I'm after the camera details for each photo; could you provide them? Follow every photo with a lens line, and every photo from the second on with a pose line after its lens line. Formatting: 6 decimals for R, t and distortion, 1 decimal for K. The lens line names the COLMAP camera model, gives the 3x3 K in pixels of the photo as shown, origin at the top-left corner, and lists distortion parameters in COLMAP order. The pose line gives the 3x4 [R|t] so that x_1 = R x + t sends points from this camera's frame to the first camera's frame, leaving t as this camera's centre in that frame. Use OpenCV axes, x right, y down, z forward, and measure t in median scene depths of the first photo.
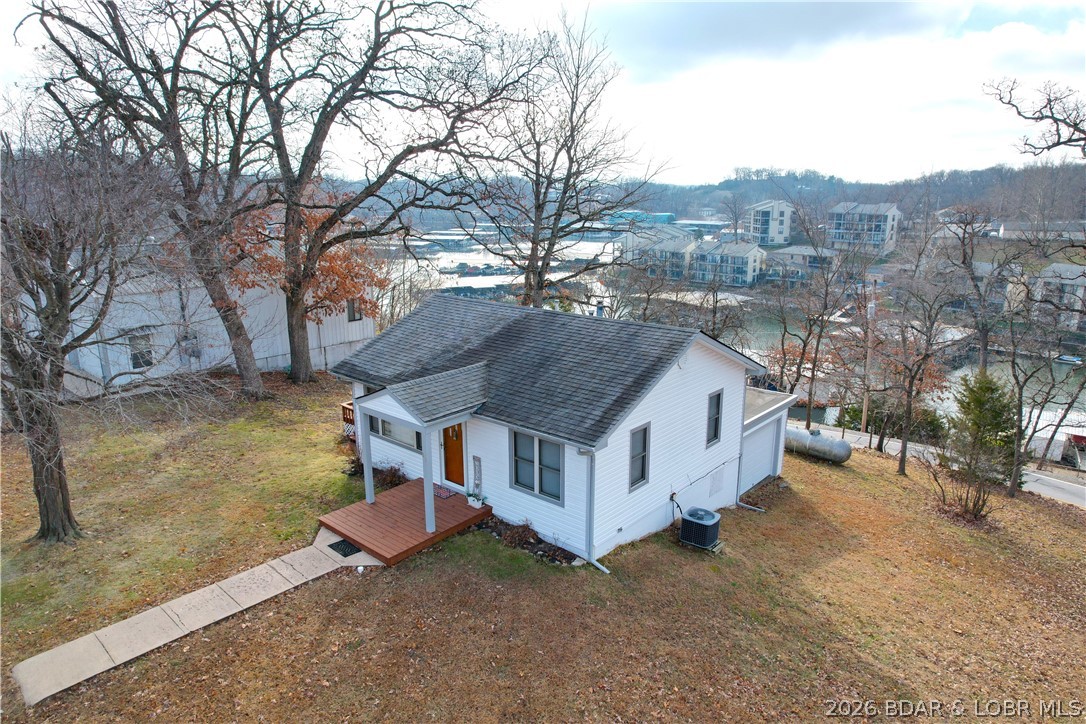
lens RADIAL K [[696.1, 0, 547.7], [0, 696.1, 363.2], [0, 0, 1]] dist [-0.086568, 0.083645]
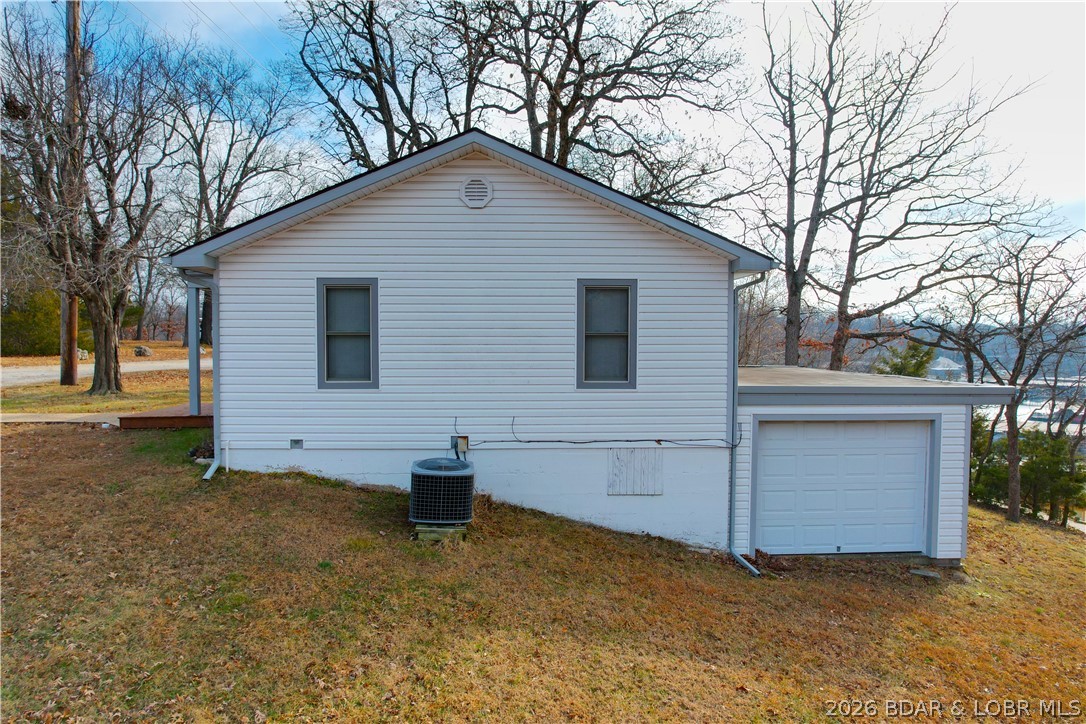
lens RADIAL K [[696.1, 0, 547.7], [0, 696.1, 363.2], [0, 0, 1]] dist [-0.086568, 0.083645]
pose [[0.687968, 0.035628, -0.724866, 0.701463], [-0.182702, 0.975129, -0.125474, 0.207308], [0.702367, 0.218756, 0.677367, 0.724466]]
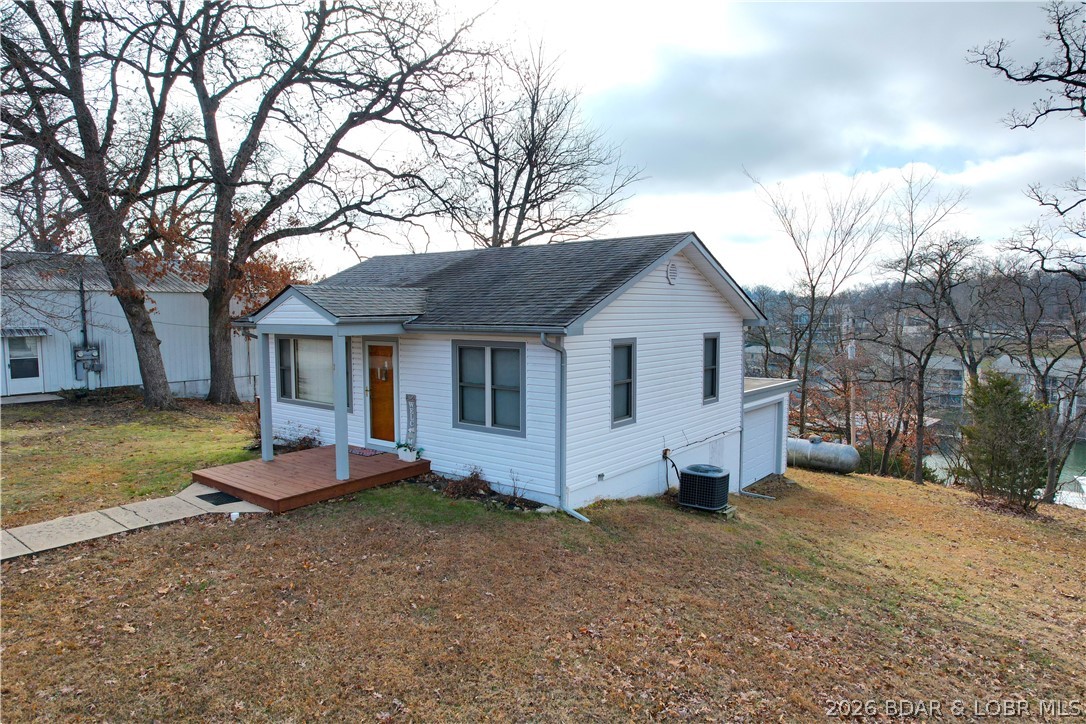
lens RADIAL K [[696.1, 0, 547.7], [0, 696.1, 363.2], [0, 0, 1]] dist [-0.086568, 0.083645]
pose [[0.998555, -0.003409, 0.053639, 0.007820], [0.012182, 0.986369, -0.164094, 0.242223], [-0.052348, 0.164510, 0.984985, 0.250017]]
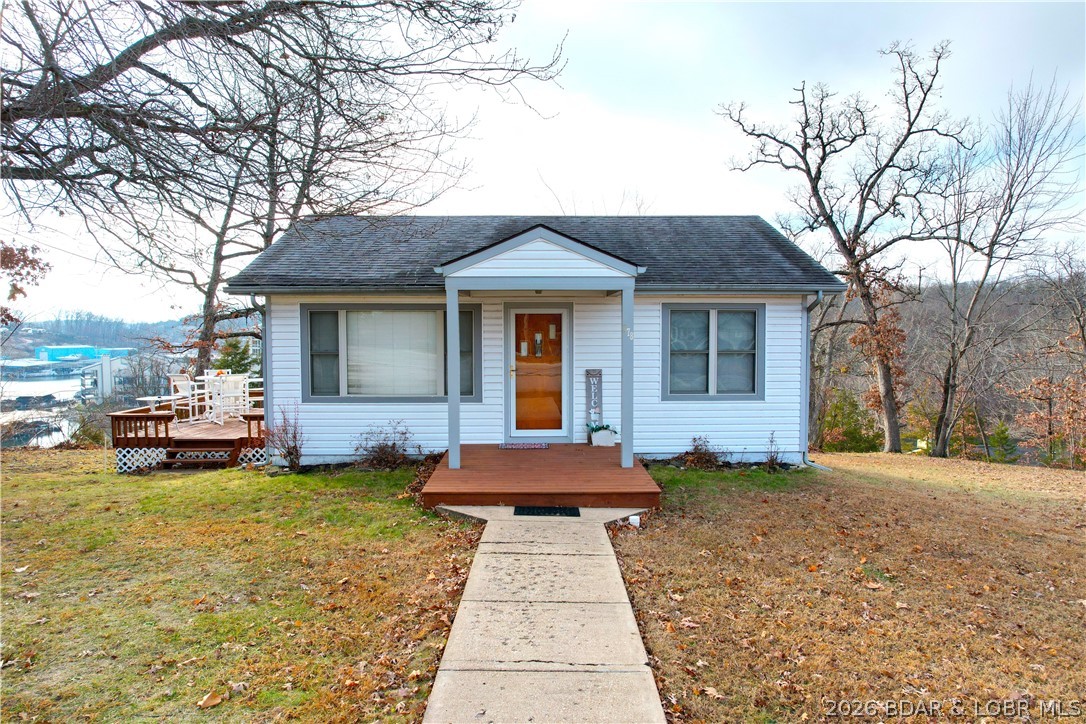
lens RADIAL K [[696.1, 0, 547.7], [0, 696.1, 363.2], [0, 0, 1]] dist [-0.086568, 0.083645]
pose [[0.748283, -0.032418, 0.662587, -0.604160], [0.158492, 0.978617, -0.131111, 0.221037], [-0.644169, 0.203123, 0.737420, 0.580857]]
